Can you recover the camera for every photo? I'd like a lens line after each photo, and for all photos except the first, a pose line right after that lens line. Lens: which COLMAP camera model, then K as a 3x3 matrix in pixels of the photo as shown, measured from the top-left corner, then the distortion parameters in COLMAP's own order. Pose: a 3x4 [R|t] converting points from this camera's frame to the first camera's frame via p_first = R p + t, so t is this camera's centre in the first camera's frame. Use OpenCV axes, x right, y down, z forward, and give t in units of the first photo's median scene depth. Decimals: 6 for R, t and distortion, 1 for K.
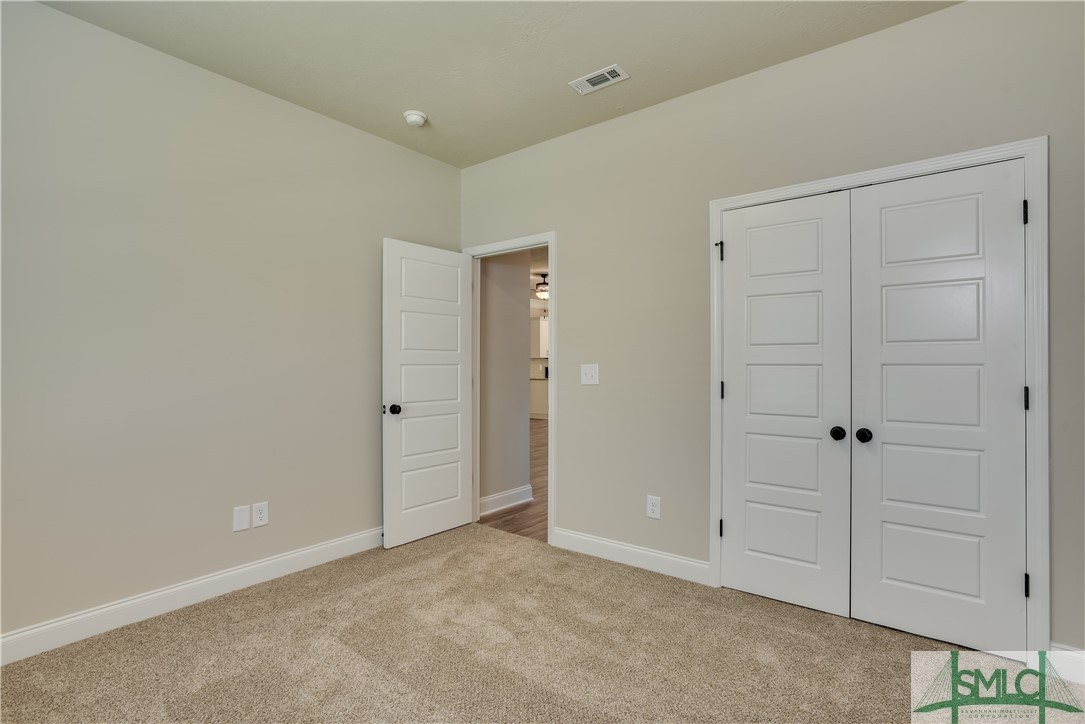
lens RADIAL K [[525.4, 0, 536.4], [0, 525.4, 366.4], [0, 0, 1]] dist [-0.039928, 0.017181]
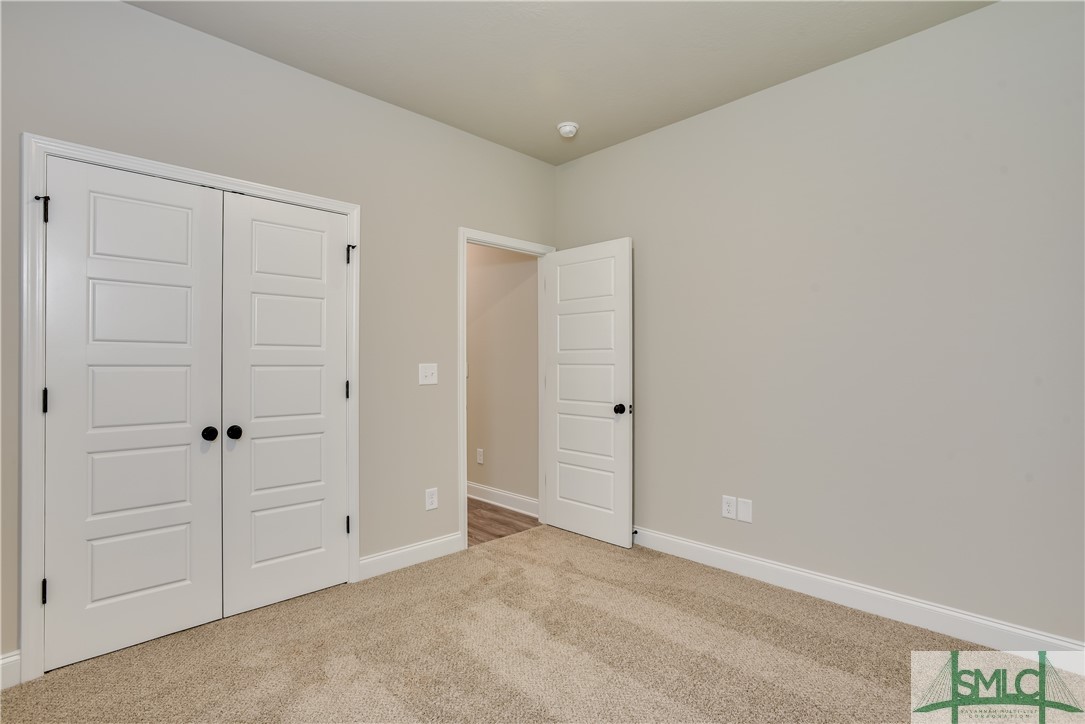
lens RADIAL K [[525.4, 0, 549.6], [0, 525.4, 361.8], [0, 0, 1]] dist [-0.039928, 0.017181]
pose [[0.106849, 0.006425, 0.994254, -0.323441], [0.004460, 0.999966, -0.006941, -0.000039], [-0.994265, 0.005176, 0.106817, 0.259933]]
